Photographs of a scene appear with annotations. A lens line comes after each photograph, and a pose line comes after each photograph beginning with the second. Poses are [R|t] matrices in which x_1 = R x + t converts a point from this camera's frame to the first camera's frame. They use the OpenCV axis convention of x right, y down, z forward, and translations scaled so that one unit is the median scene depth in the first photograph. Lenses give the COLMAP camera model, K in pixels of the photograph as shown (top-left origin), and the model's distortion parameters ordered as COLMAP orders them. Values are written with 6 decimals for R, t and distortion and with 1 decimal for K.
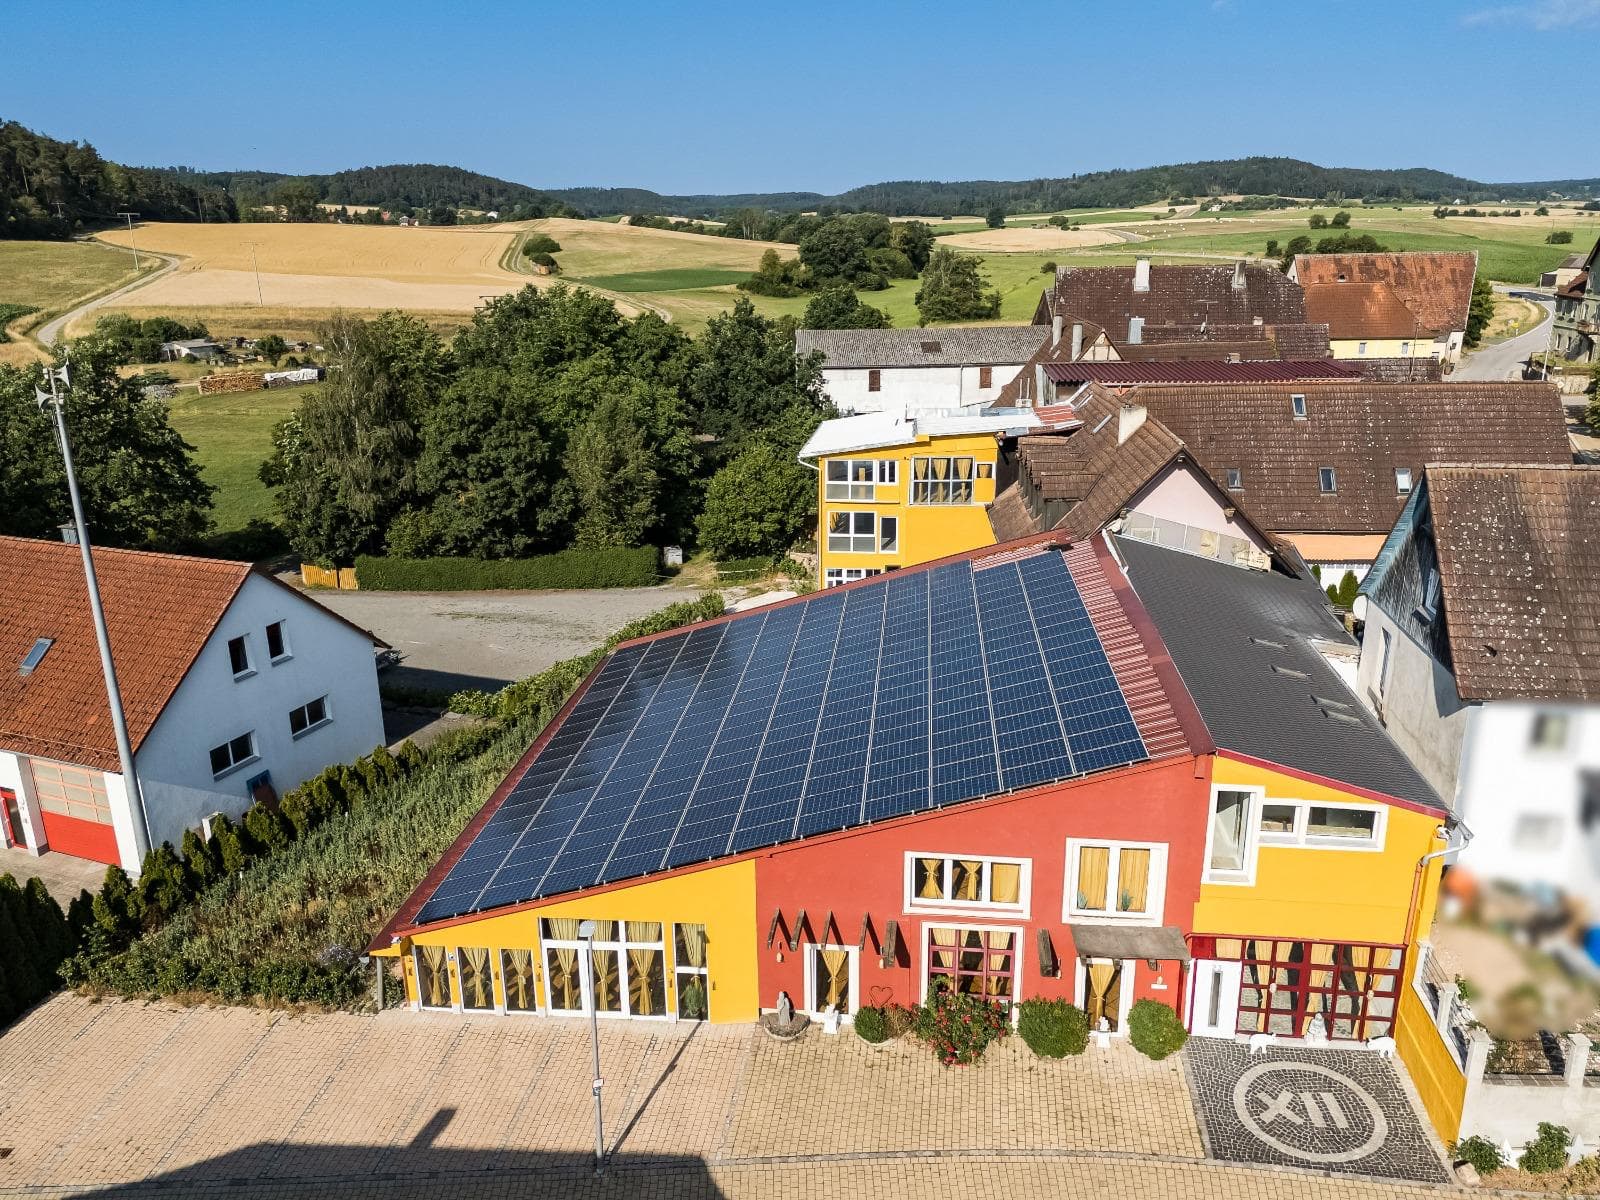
lens RADIAL K [[1173.1, 0, 799.3], [0, 1173.1, 608.2], [0, 0, 1]] dist [0.058836, -0.043675]
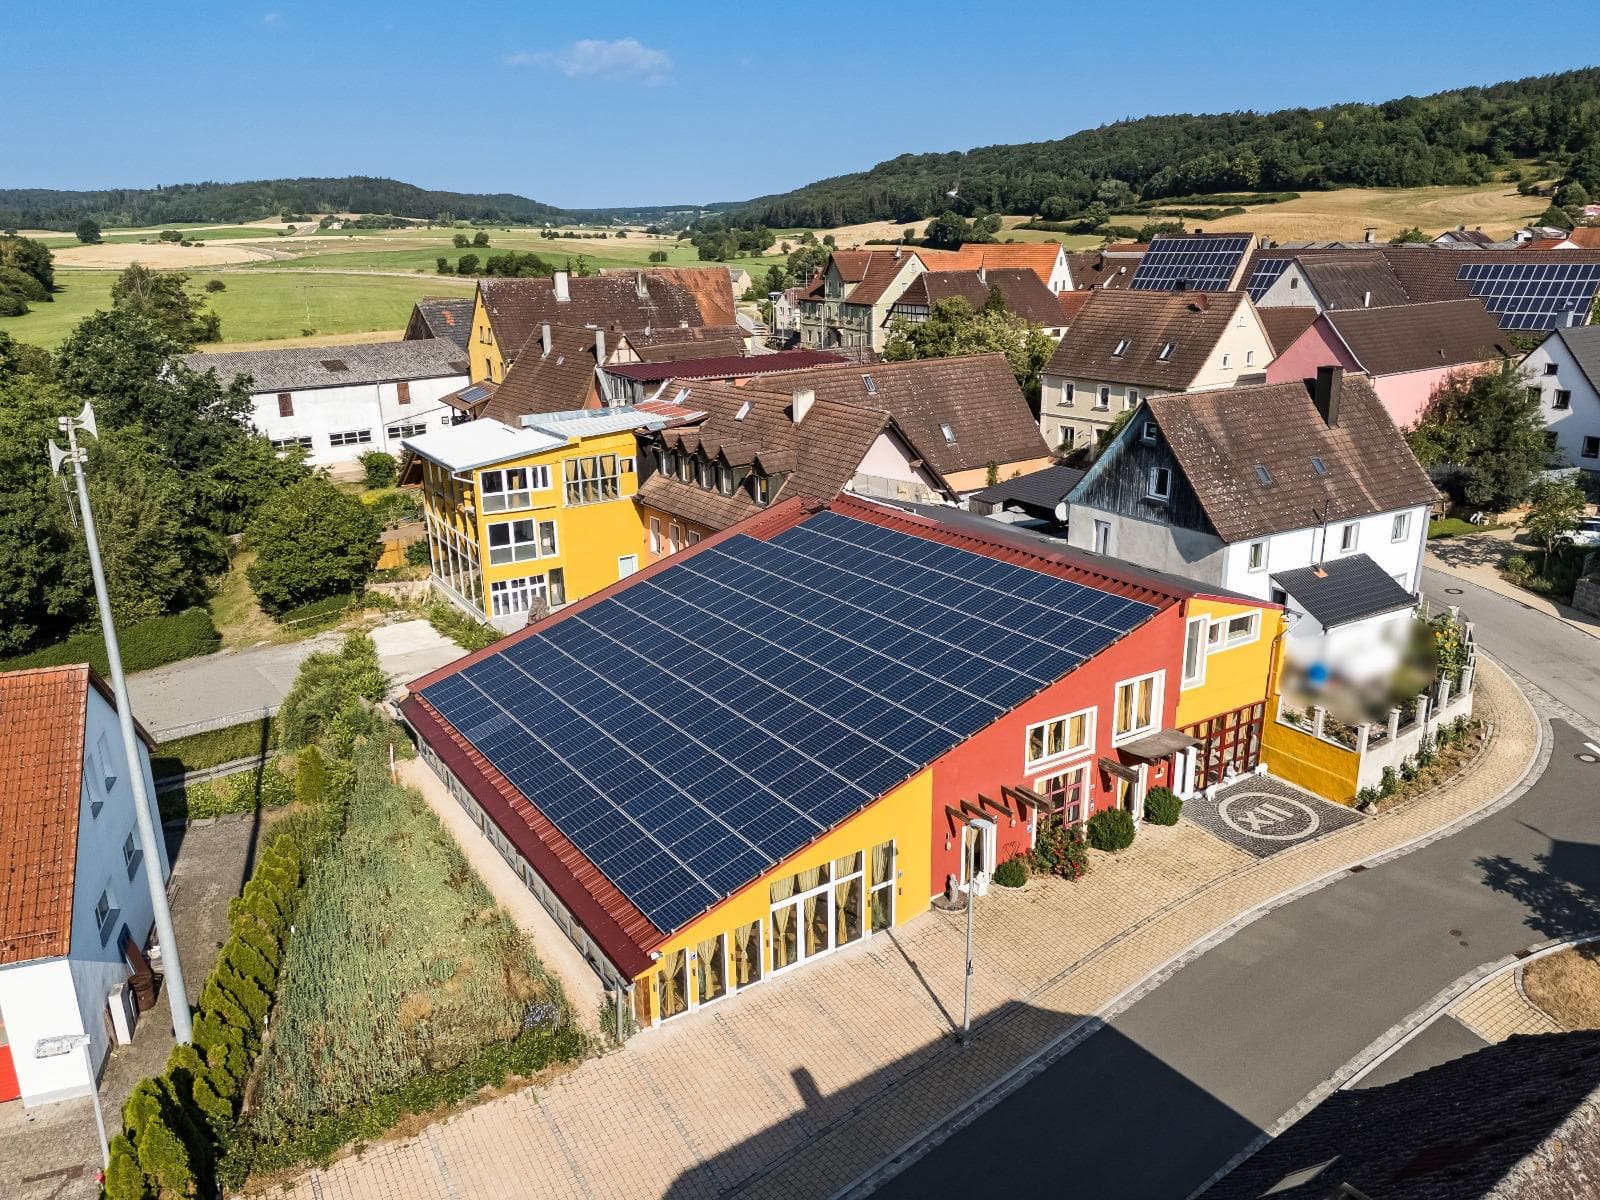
lens RADIAL K [[1173.1, 0, 814.2], [0, 1173.1, 598.7], [0, 0, 1]] dist [0.058836, -0.043675]
pose [[0.771371, -0.185010, 0.608899, -0.382589], [0.197835, 0.979114, 0.046875, -0.014253], [-0.604854, 0.084303, 0.791862, 0.058978]]
